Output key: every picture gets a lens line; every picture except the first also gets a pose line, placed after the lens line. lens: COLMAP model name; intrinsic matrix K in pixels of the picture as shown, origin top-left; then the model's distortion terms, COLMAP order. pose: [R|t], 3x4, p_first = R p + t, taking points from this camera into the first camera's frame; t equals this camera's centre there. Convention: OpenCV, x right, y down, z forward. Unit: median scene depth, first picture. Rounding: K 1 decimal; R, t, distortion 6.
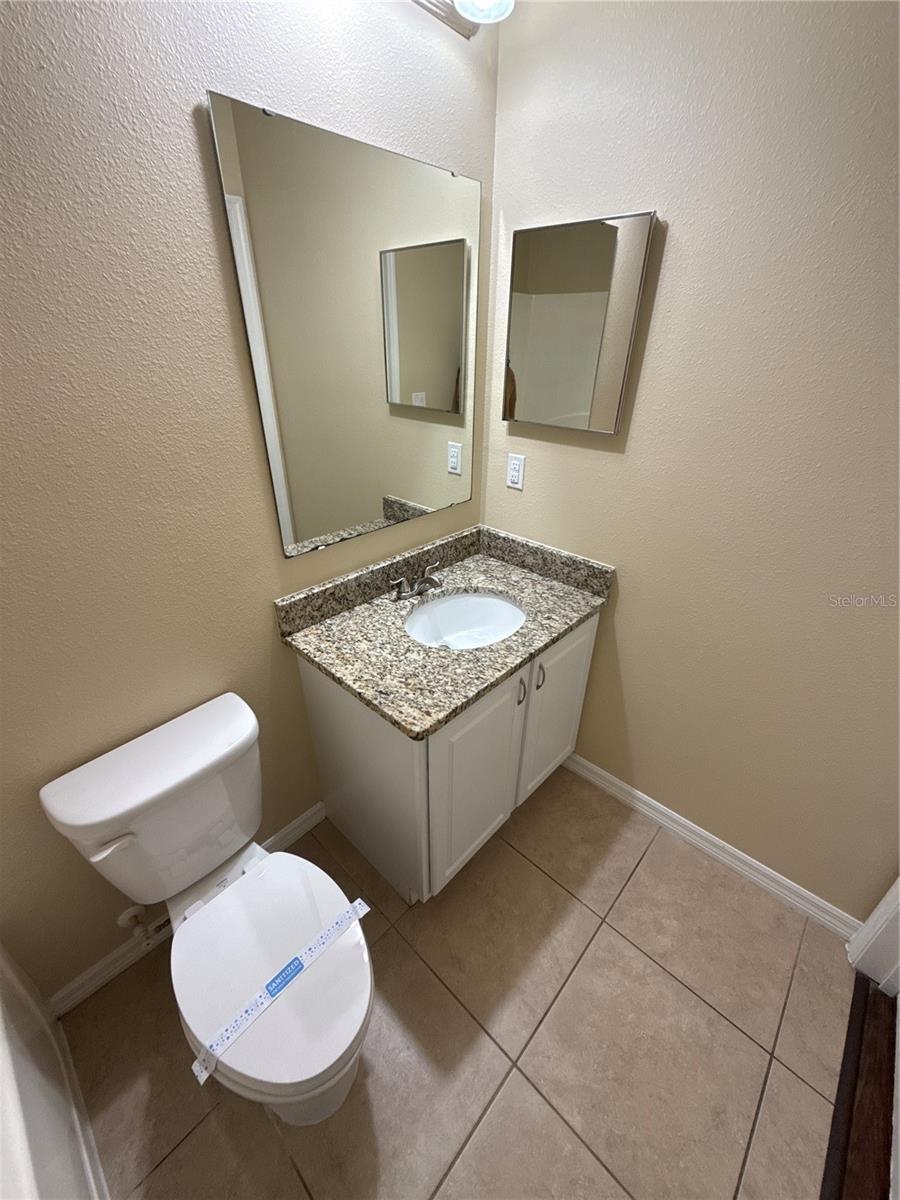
lens RADIAL K [[478.4, 0, 440.3], [0, 478.4, 599.1], [0, 0, 1]] dist [0.000859, 0.000370]
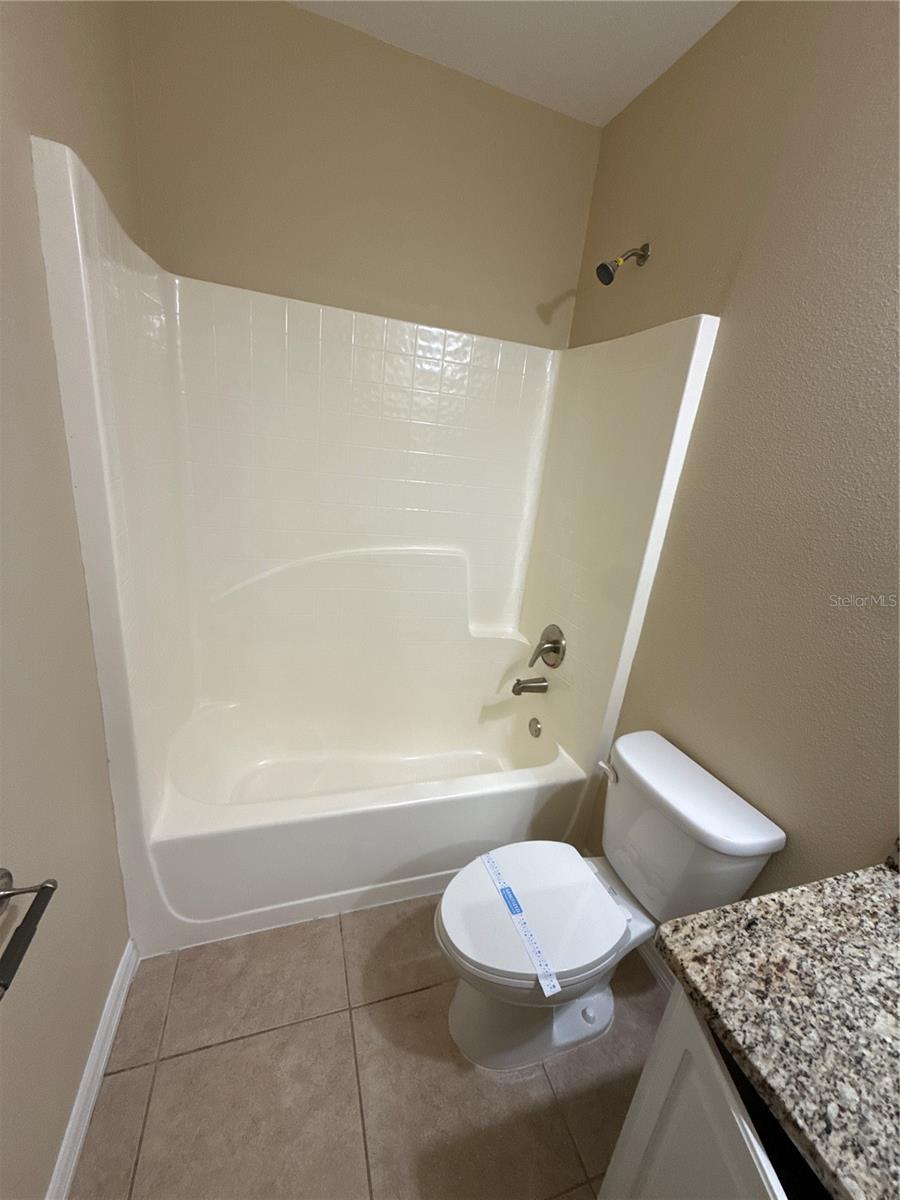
lens RADIAL K [[478.4, 0, 440.3], [0, 478.4, 599.1], [0, 0, 1]] dist [0.000859, 0.000370]
pose [[-0.467229, 0.236681, -0.851868, 0.537239], [-0.509973, 0.714925, 0.478341, -0.222731], [0.722236, 0.657924, -0.213332, 0.535526]]
